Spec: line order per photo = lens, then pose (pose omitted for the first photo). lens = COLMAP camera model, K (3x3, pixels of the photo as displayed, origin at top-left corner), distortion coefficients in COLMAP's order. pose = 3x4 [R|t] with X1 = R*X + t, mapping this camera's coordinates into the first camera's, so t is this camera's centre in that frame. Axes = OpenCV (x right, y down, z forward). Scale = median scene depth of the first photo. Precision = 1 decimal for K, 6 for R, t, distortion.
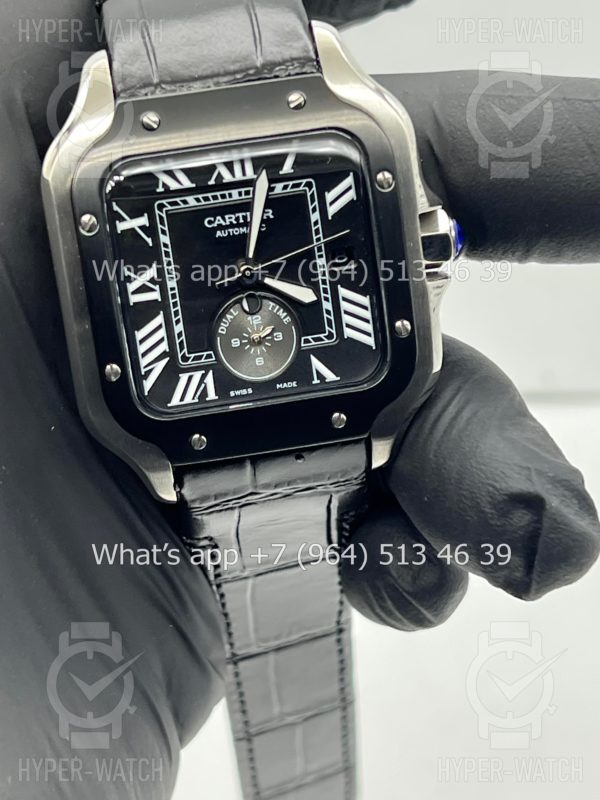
lens RADIAL K [[1801.5, 0, 300.0], [0, 1801.5, 400.0], [0, 0, 1]] dist [0.106603, 0.430826]
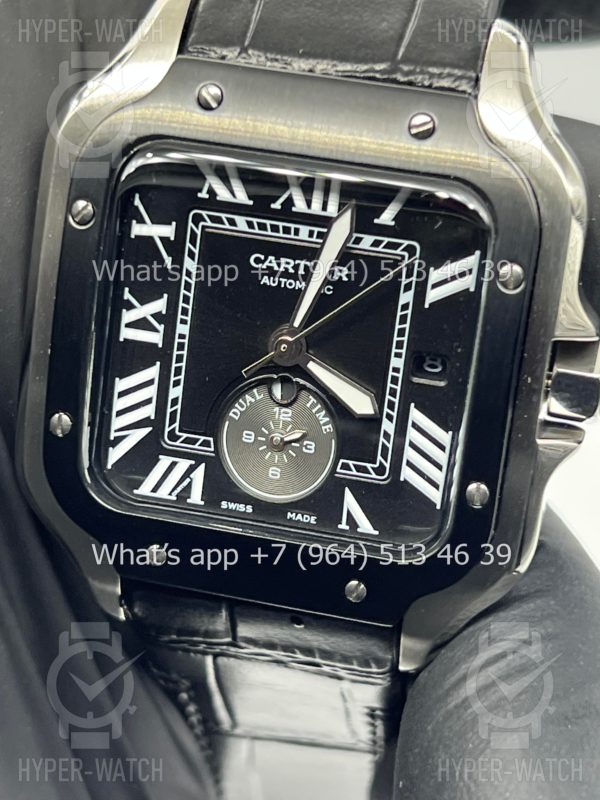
lens RADIAL K [[1920.8, 0, 300.0], [0, 1920.8, 400.0], [0, 0, 1]] dist [0.214837, -0.562808]
pose [[0.923369, 0.306257, -0.231508, 0.150243], [-0.302731, 0.951683, 0.051517, -0.089945], [0.236099, 0.022515, 0.971468, 0.289256]]
